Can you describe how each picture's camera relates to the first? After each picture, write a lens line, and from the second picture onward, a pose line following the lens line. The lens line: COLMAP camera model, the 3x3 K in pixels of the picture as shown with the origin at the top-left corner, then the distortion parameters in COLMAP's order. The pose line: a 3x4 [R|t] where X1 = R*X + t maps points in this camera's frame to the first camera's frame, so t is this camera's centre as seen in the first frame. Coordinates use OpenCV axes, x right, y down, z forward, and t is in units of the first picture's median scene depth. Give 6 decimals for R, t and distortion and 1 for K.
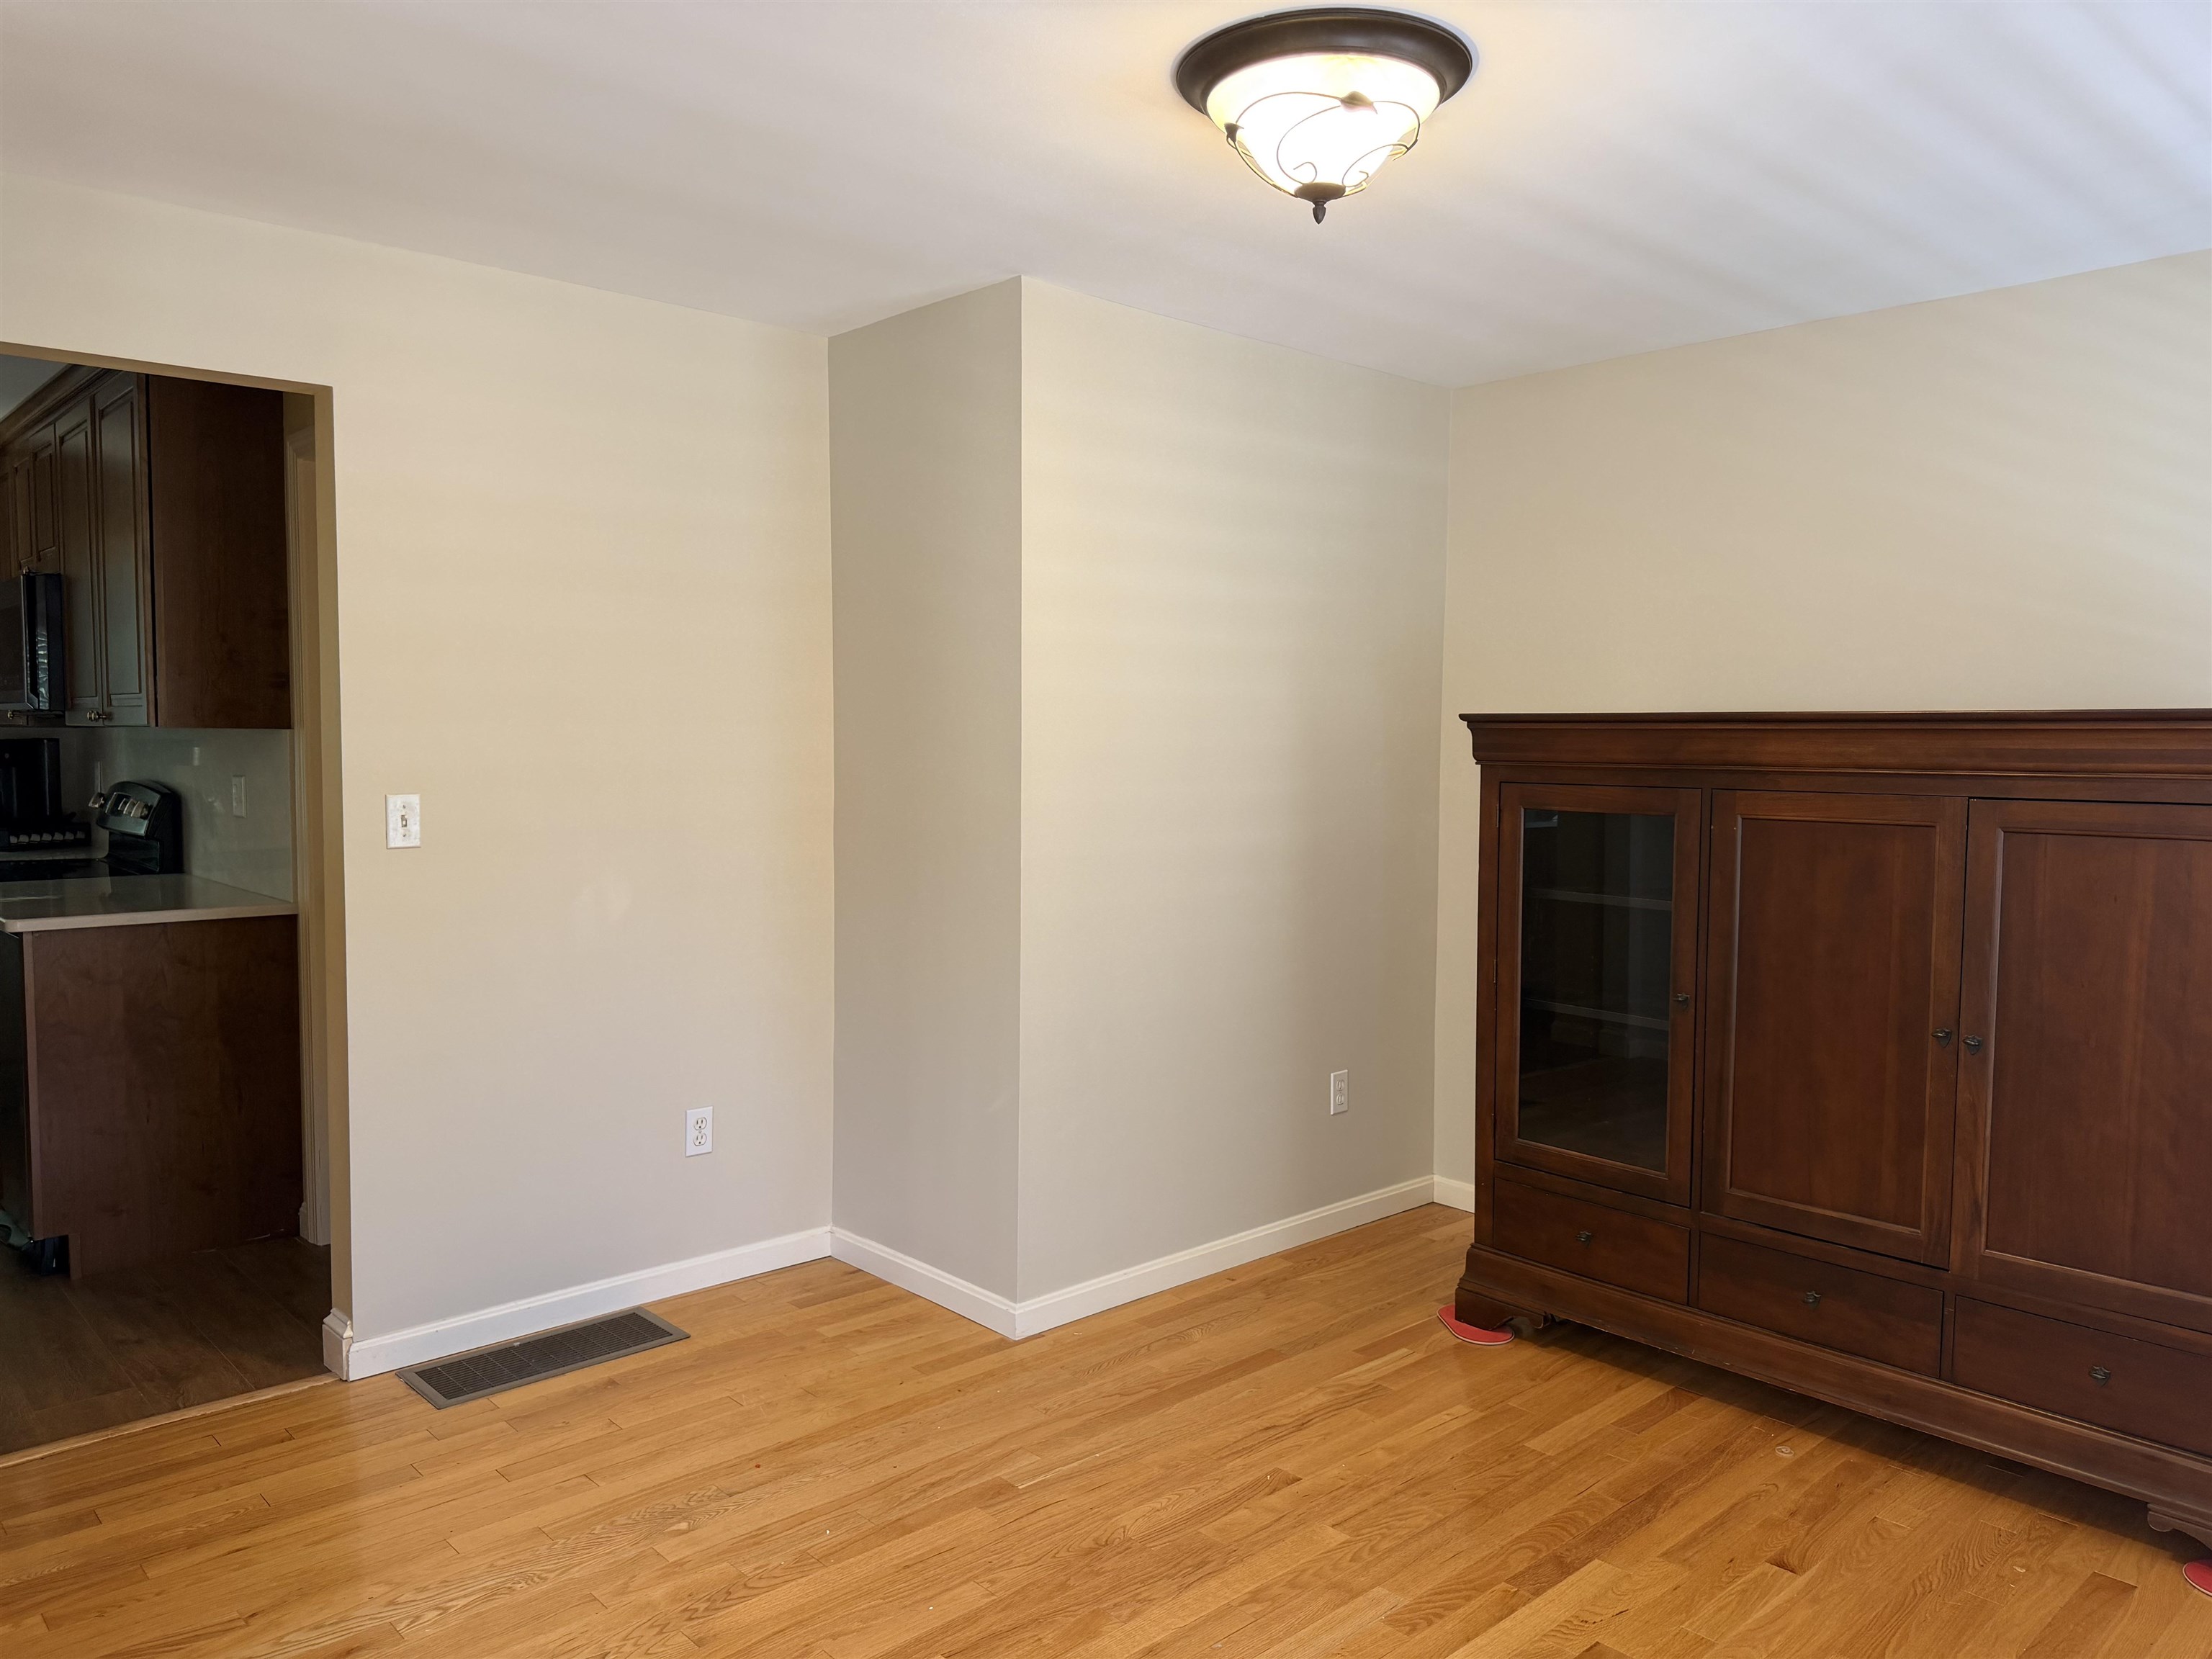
lens RADIAL K [[1581.4, 0, 1104.5], [0, 1581.4, 824.4], [0, 0, 1]] dist [0.007133, 0.003262]
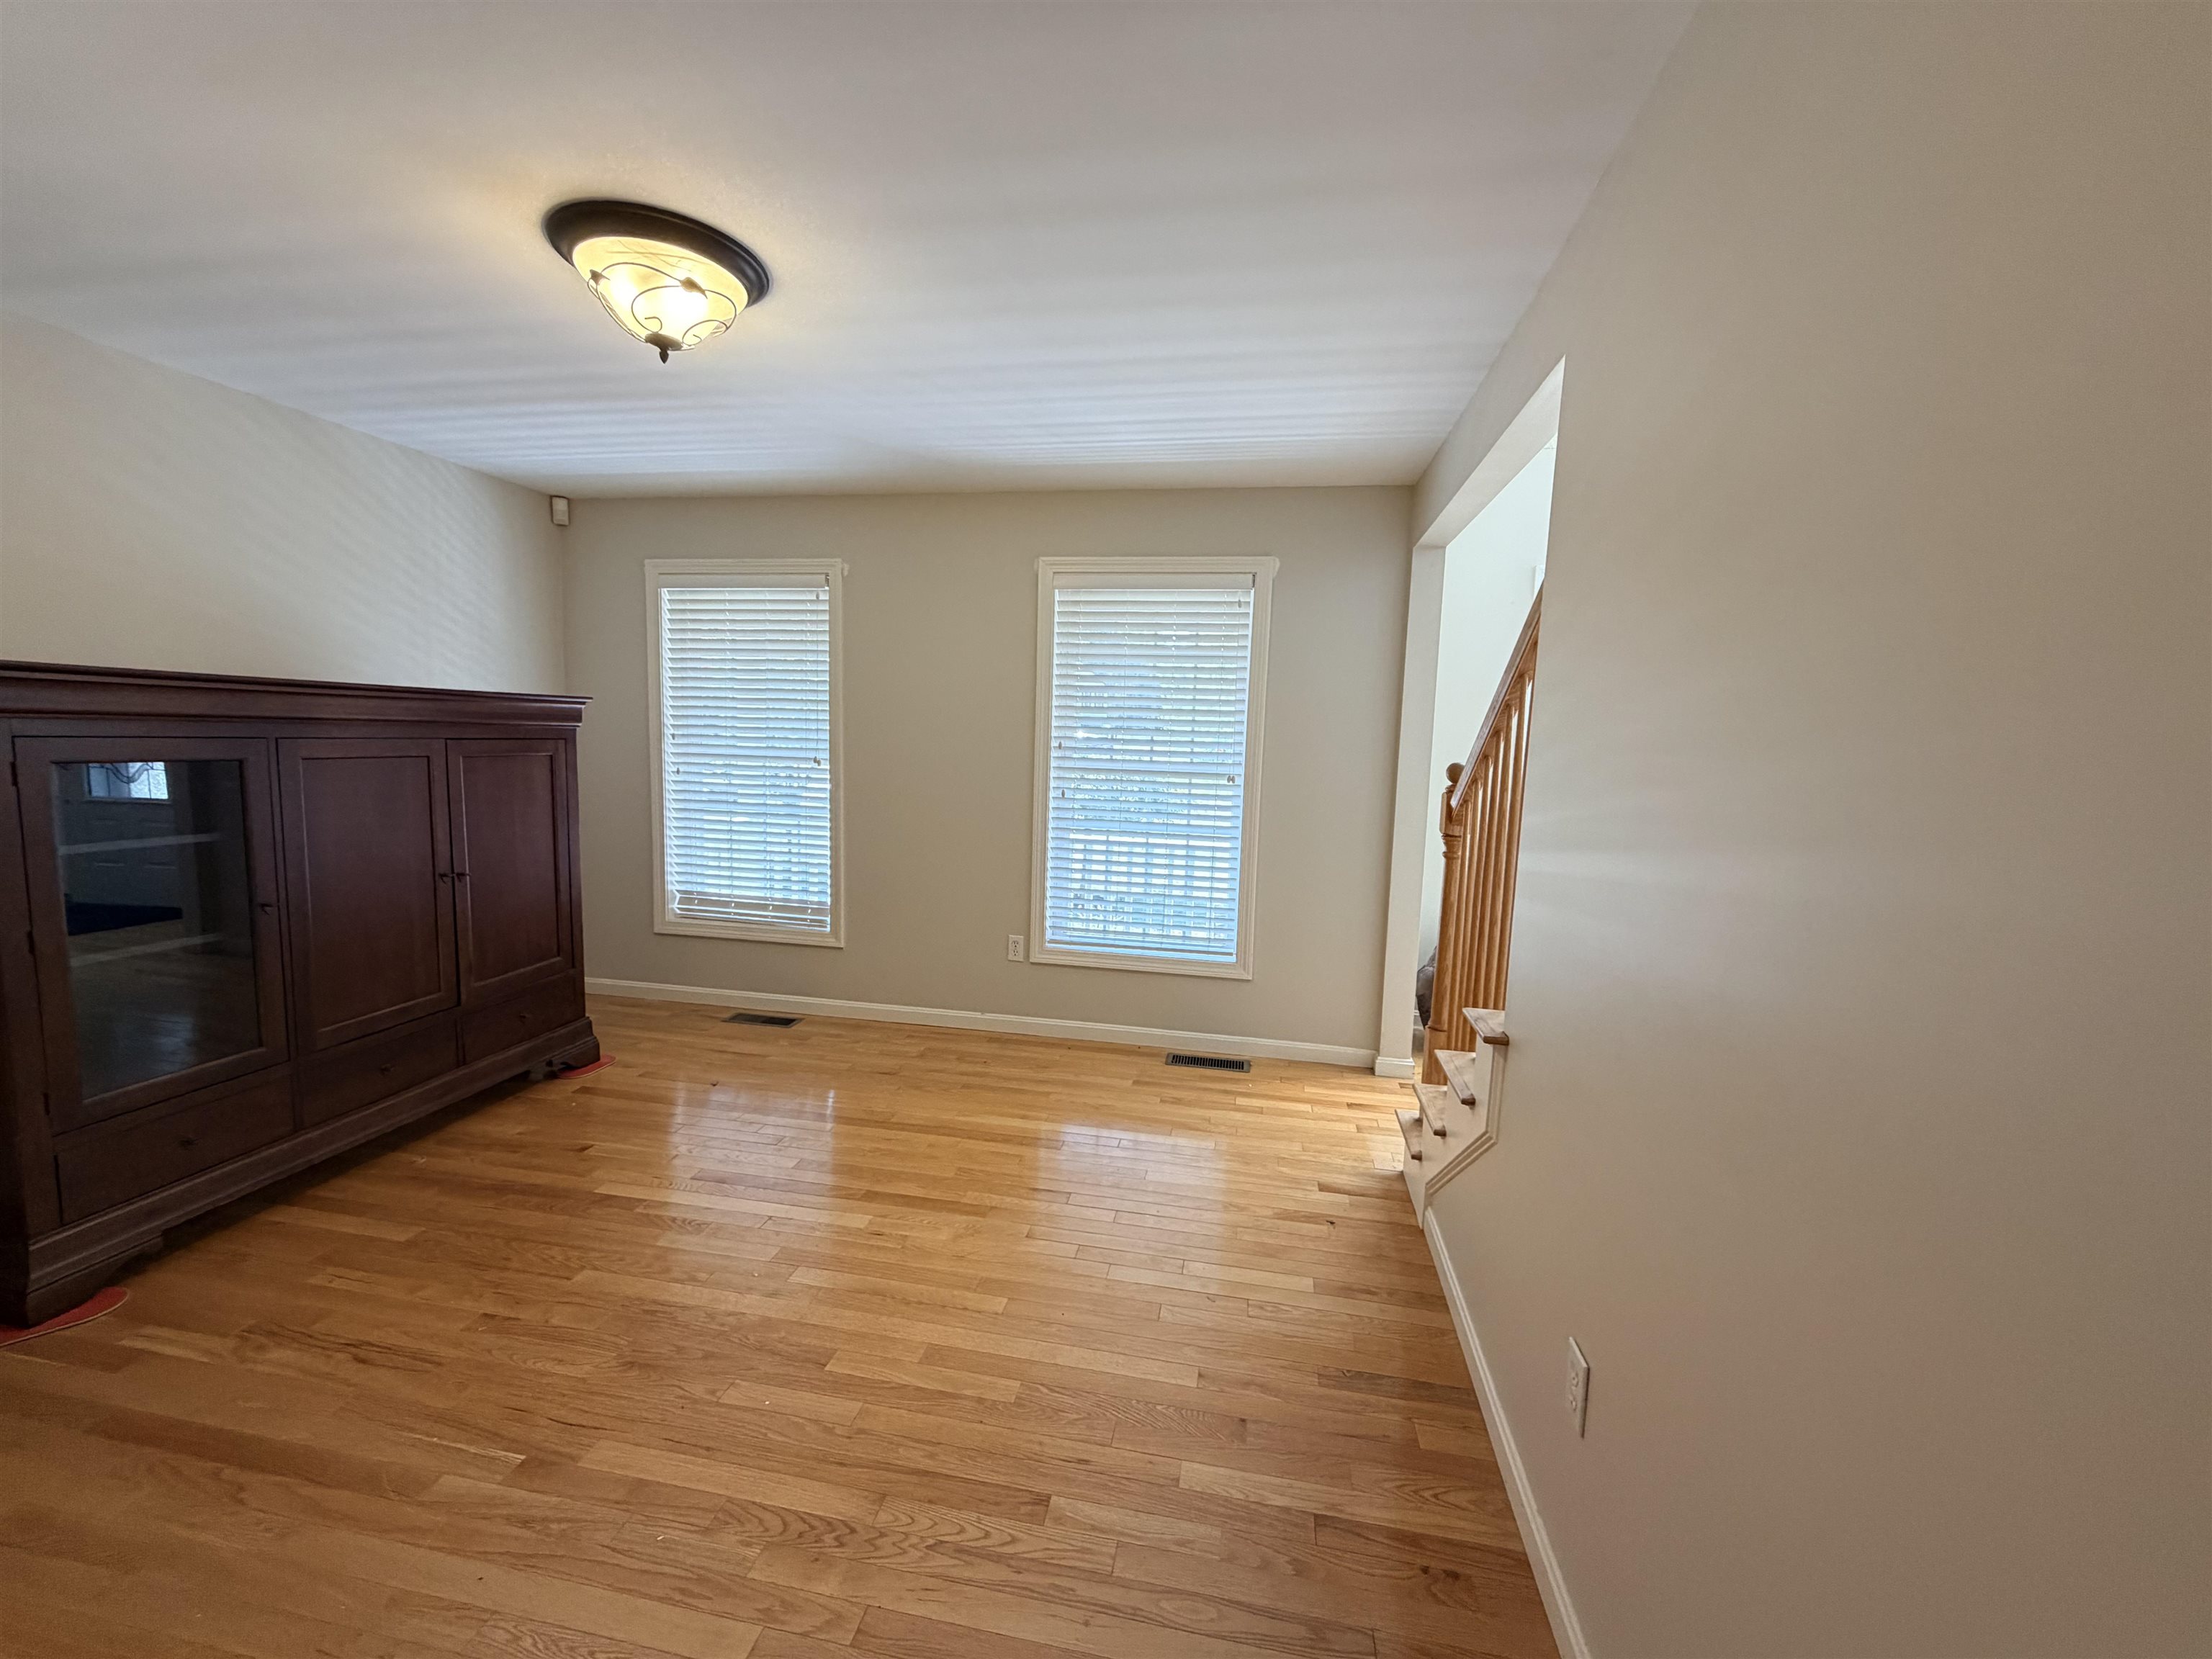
lens RADIAL K [[884.3, 0, 1100.8], [0, 884.3, 833.0], [0, 0, 1]] dist [-0.001972, 0.000334]
pose [[-0.595225, -0.114506, 0.795359, -0.631125], [0.015810, 0.987935, 0.154063, -0.048353], [-0.803403, 0.104277, -0.586233, 0.936751]]
